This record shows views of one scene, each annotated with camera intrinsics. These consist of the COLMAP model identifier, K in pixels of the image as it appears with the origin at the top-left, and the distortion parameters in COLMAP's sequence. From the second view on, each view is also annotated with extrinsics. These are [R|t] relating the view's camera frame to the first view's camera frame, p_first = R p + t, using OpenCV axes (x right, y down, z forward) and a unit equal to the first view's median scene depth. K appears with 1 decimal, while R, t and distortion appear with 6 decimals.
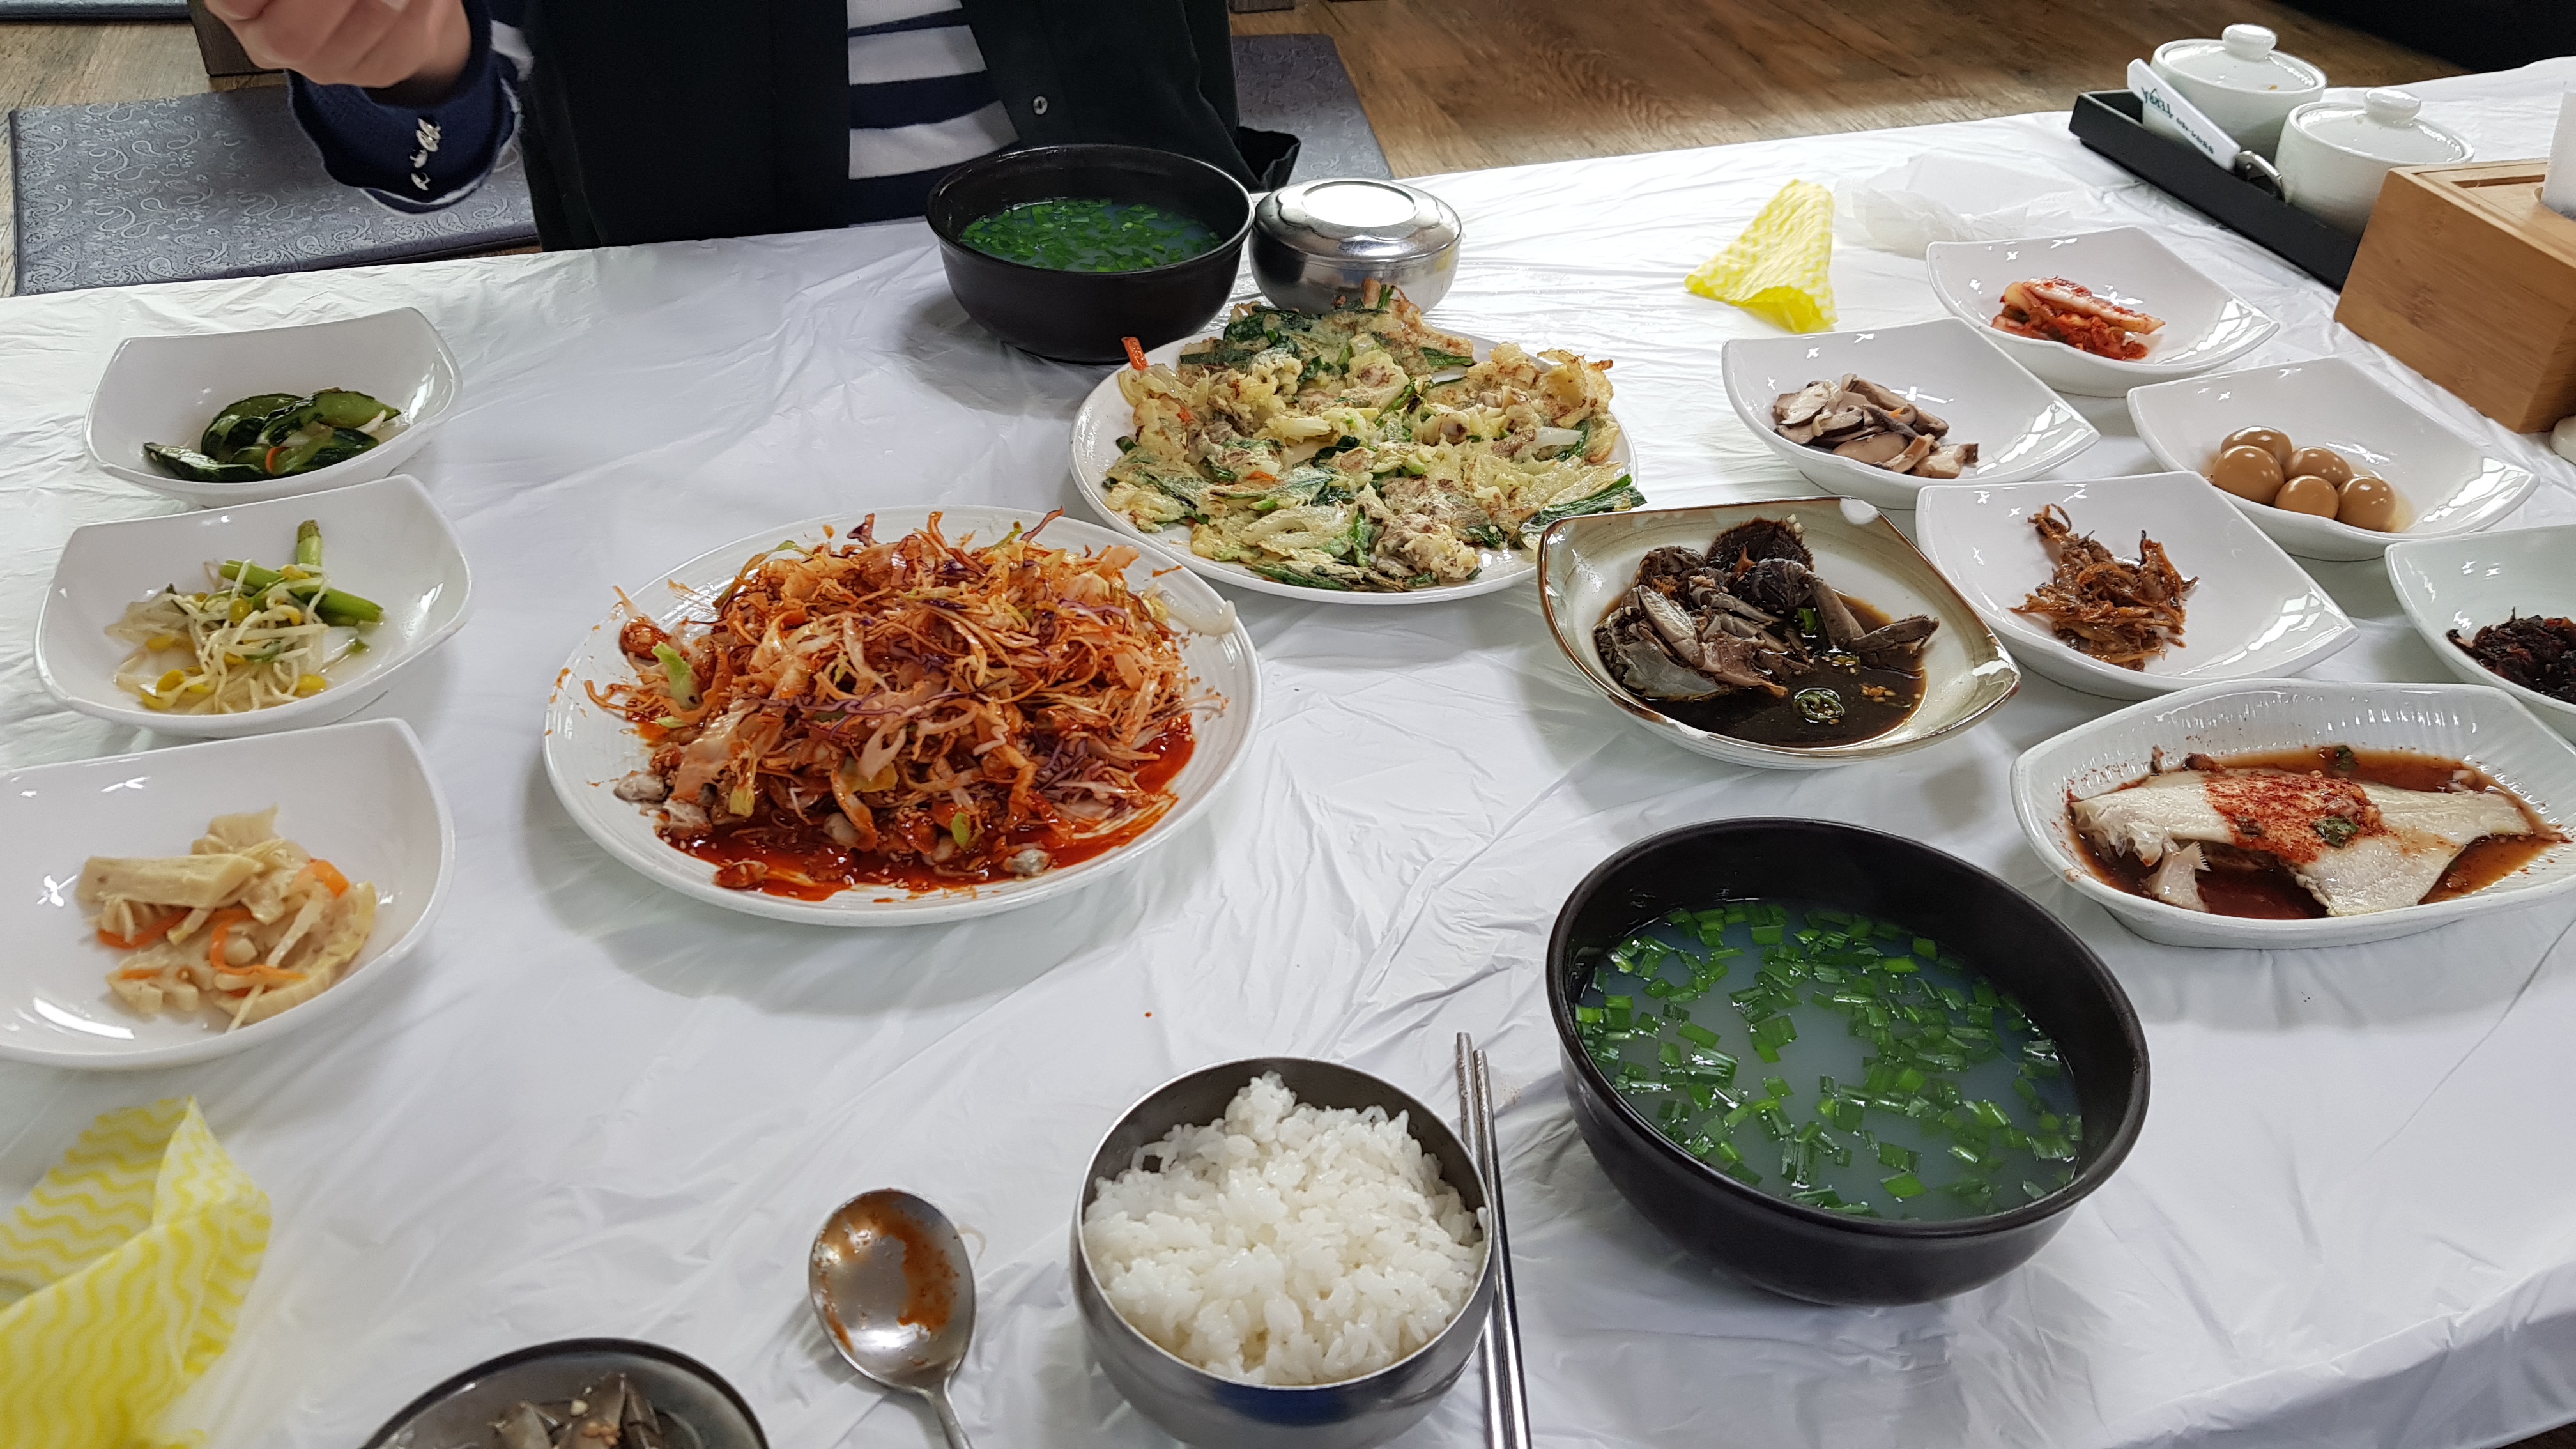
lens RADIAL K [[1792.1, 0, 1288.0], [0, 1792.1, 724.5], [0, 0, 1]] dist [0.082612, -0.113818]
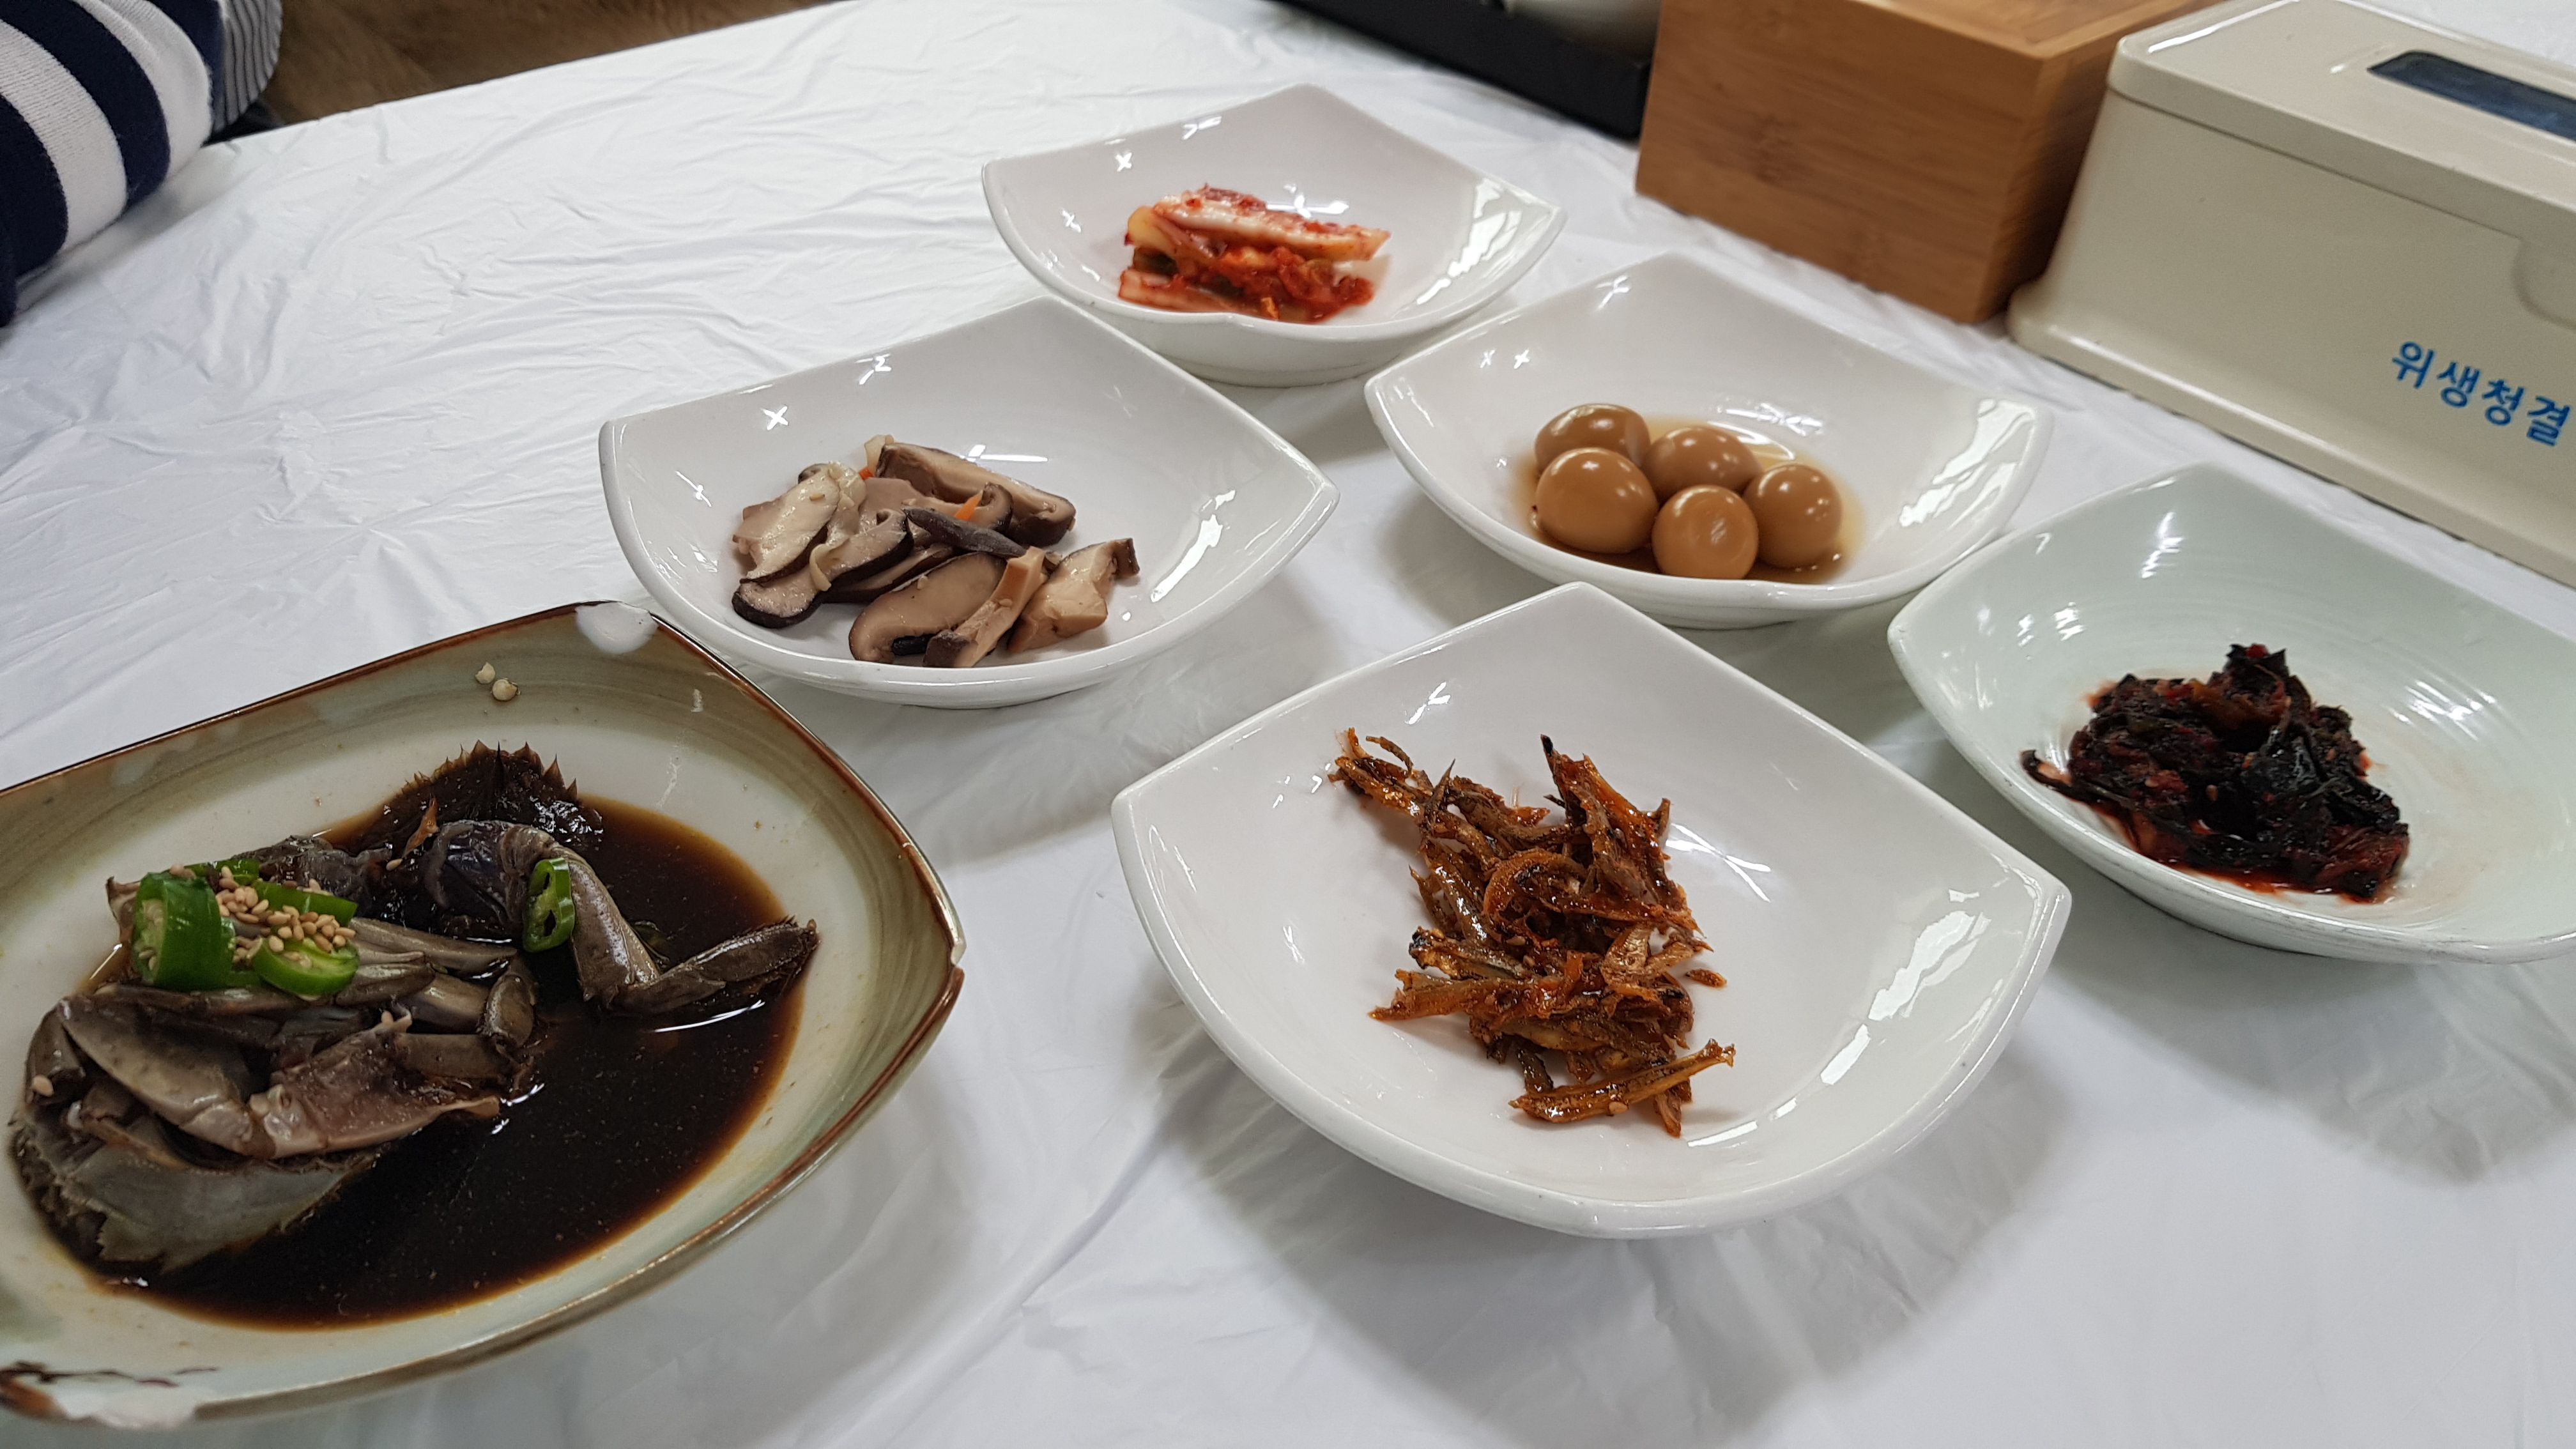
lens RADIAL K [[1792.1, 0, 1288.0], [0, 1792.1, 724.5], [0, 0, 1]] dist [0.082612, -0.113818]
pose [[0.909923, -0.258162, 0.324642, 0.269509], [0.246073, 0.966065, 0.078528, -0.148319], [-0.333898, 0.008431, 0.942571, 0.559708]]
